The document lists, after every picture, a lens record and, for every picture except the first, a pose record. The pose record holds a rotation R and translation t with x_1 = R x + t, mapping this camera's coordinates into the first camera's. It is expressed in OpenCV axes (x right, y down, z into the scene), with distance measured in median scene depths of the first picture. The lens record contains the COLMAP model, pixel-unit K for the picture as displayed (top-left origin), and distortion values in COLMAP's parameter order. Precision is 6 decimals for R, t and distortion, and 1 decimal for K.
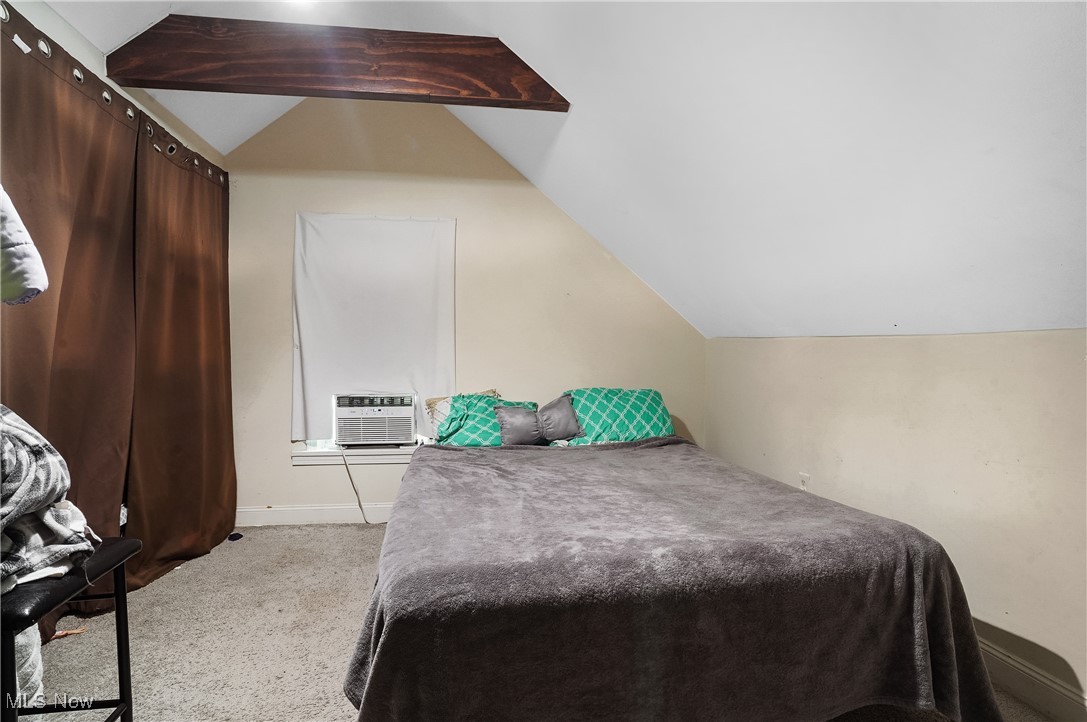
lens RADIAL K [[567.4, 0, 547.8], [0, 567.4, 358.8], [0, 0, 1]] dist [-0.047617, -0.000318]
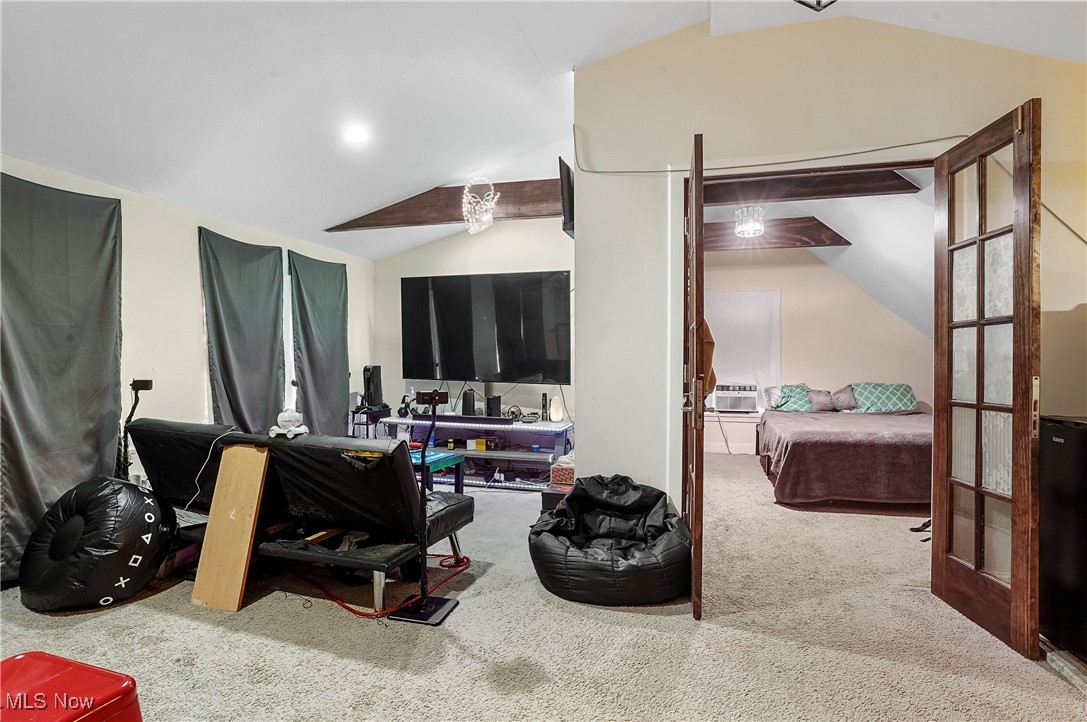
lens RADIAL K [[579.7, 0, 545.9], [0, 579.7, 363.6], [0, 0, 1]] dist [-0.051204, 0.017945]
pose [[0.901572, 0.000733, -0.432629, -0.050296], [-0.004603, 0.999958, -0.007898, 0.012701], [0.432605, 0.009112, 0.901537, -1.076217]]
